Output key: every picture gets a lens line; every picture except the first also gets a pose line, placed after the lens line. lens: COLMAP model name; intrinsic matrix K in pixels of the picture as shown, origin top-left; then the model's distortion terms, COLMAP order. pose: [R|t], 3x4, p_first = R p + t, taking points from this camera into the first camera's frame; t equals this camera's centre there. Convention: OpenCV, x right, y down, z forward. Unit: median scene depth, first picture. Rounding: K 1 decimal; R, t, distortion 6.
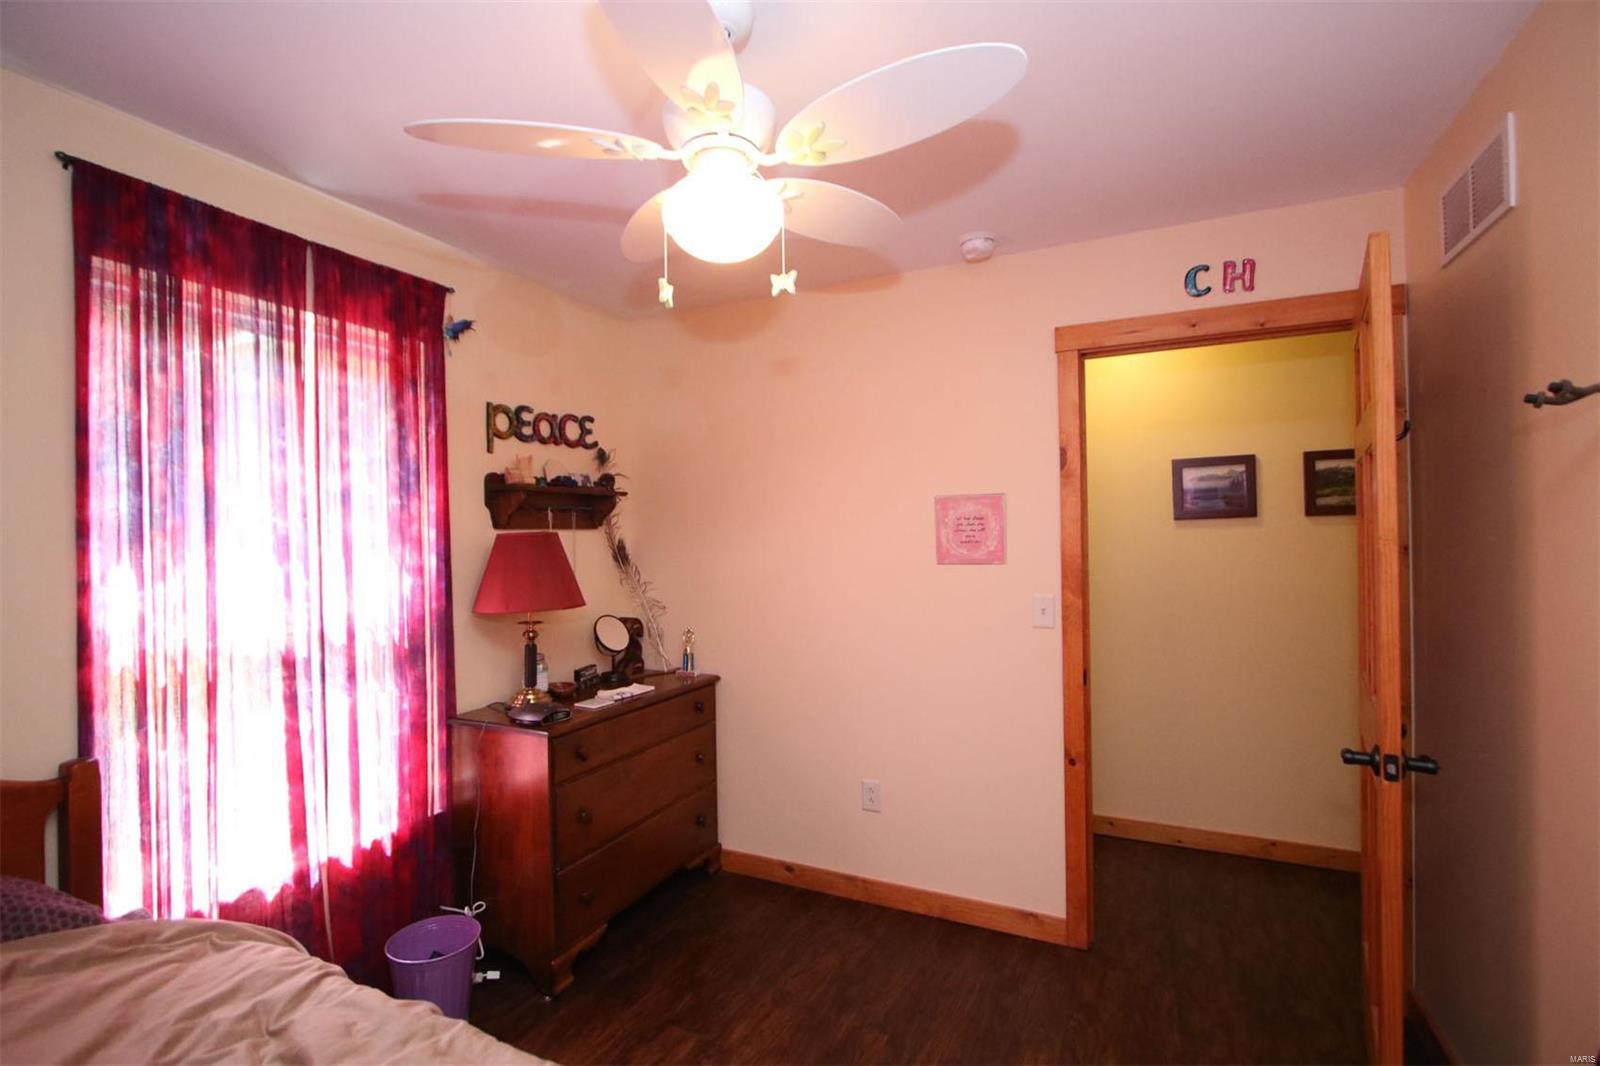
lens RADIAL K [[735.7, 0, 795.2], [0, 735.7, 533.2], [0, 0, 1]] dist [-0.001509, -0.000302]
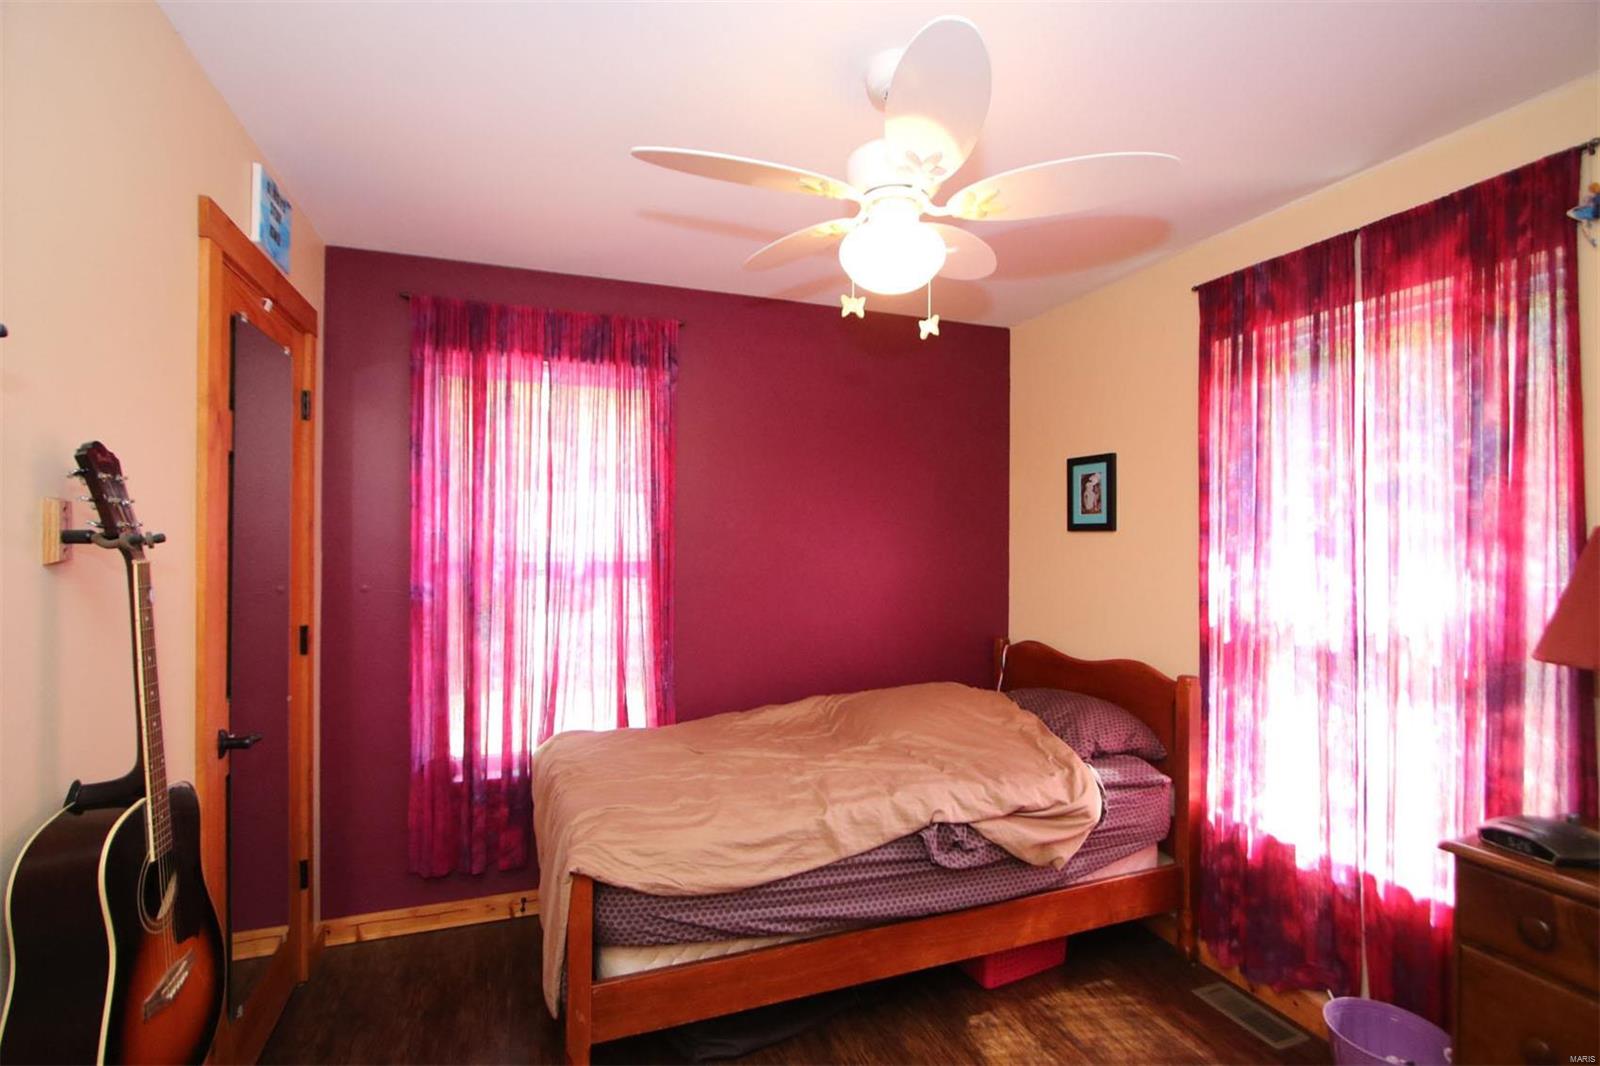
lens RADIAL K [[735.7, 0, 795.2], [0, 735.7, 533.2], [0, 0, 1]] dist [-0.001509, -0.000302]
pose [[-0.692334, 0.011784, -0.721481, 0.600944], [0.011313, 0.999921, 0.005476, -0.010586], [0.721489, -0.004371, -0.692412, 1.225749]]
